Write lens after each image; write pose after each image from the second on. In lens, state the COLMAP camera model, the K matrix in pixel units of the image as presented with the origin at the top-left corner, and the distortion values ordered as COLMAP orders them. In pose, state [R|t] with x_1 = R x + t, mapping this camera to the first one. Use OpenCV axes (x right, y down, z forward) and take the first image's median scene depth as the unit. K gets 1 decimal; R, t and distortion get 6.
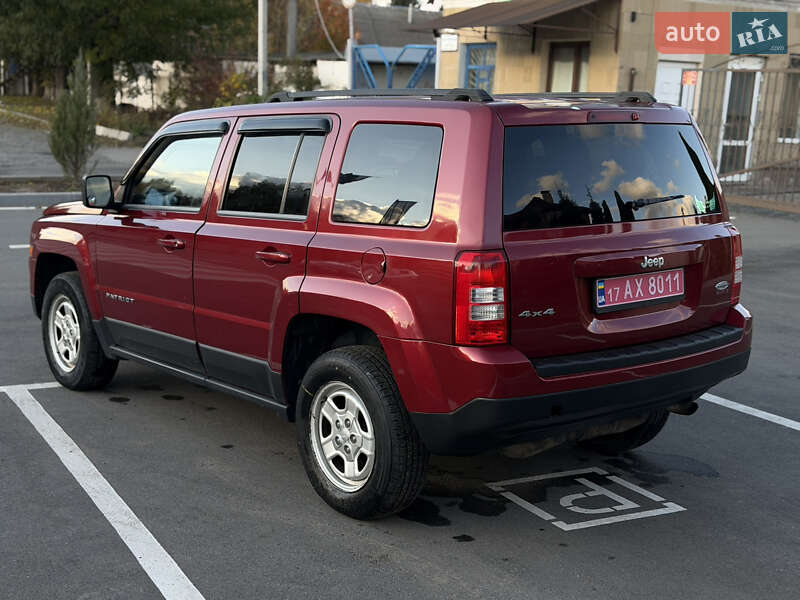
lens RADIAL K [[1122.0, 0, 399.0], [0, 1122.0, 301.2], [0, 0, 1]] dist [0.116375, 0.000000]
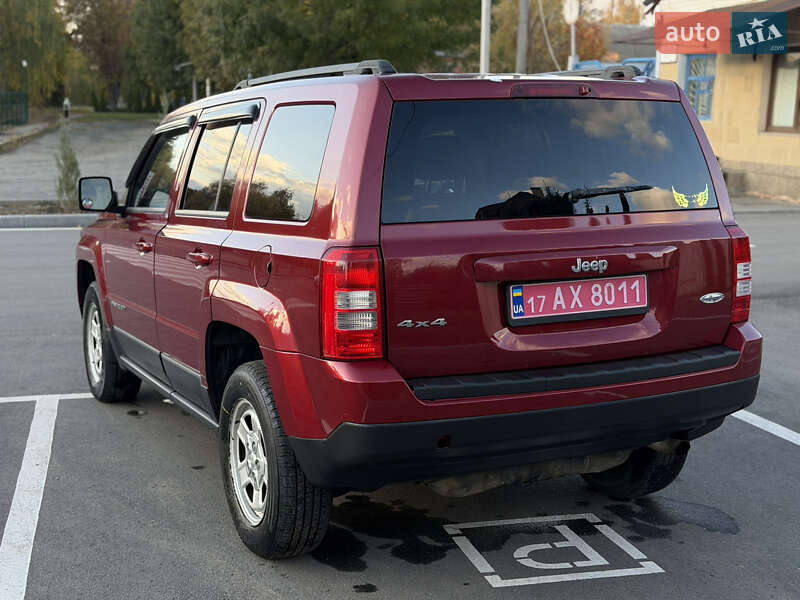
lens RADIAL K [[1122.0, 0, 408.6], [0, 1122.0, 303.4], [0, 0, 1]] dist [0.116375, 0.000000]
pose [[0.974235, 0.016558, -0.224928, 0.250180], [-0.021373, 0.999591, -0.018993, 0.010049], [0.224521, 0.023311, 0.974190, 0.155850]]
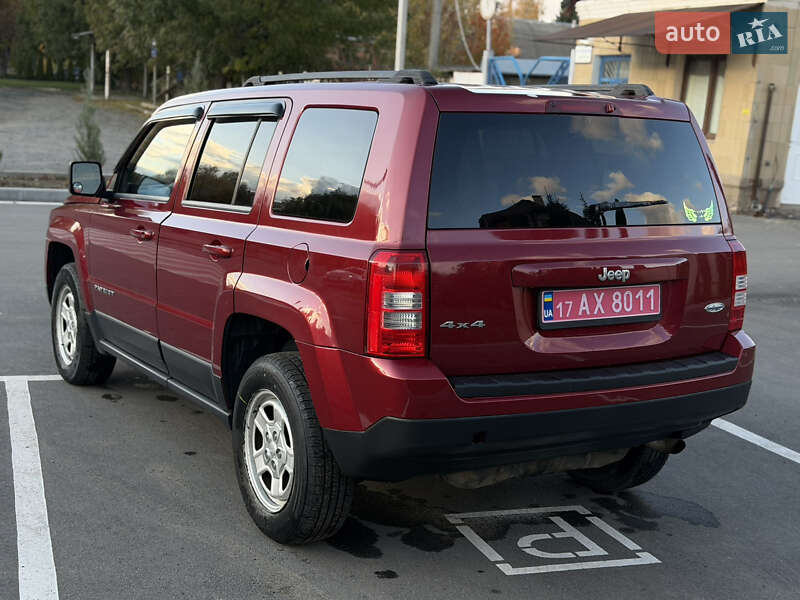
lens RADIAL K [[1122.0, 0, 399.4], [0, 1122.0, 299.6], [0, 0, 1]] dist [0.116375, 0.000000]
pose [[0.989268, 0.051678, -0.136670, 0.160704], [-0.053766, 0.998486, -0.011630, 0.003334], [0.135862, 0.018853, 0.990548, 0.103676]]
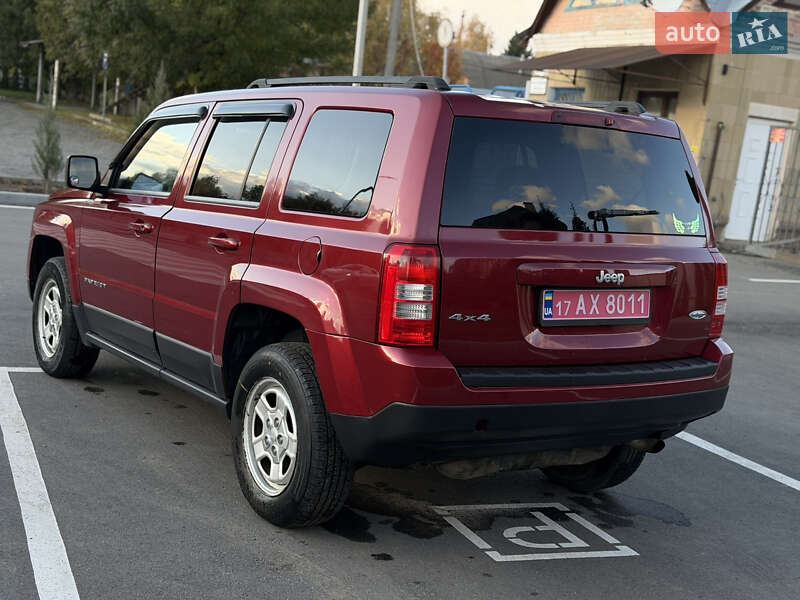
lens RADIAL K [[1122.0, 0, 393.8], [0, 1122.0, 303.9], [0, 0, 1]] dist [0.116375, 0.000000]
pose [[0.992204, 0.087283, -0.088960, 0.118328], [-0.090593, 0.995312, -0.033877, 0.030447], [0.085586, 0.041672, 0.995459, 0.061843]]
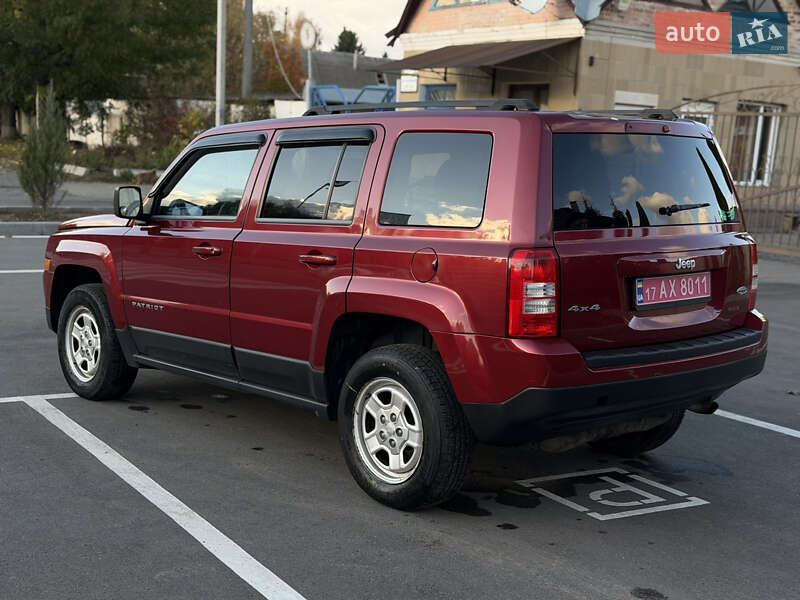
lens RADIAL K [[1122.0, 0, 396.8], [0, 1122.0, 301.9], [0, 0, 1]] dist [0.116375, 0.000000]
pose [[0.998623, 0.007170, 0.051963, -0.091032], [-0.005146, 0.999227, -0.038968, 0.039140], [-0.052202, 0.038647, 0.997888, -0.041730]]
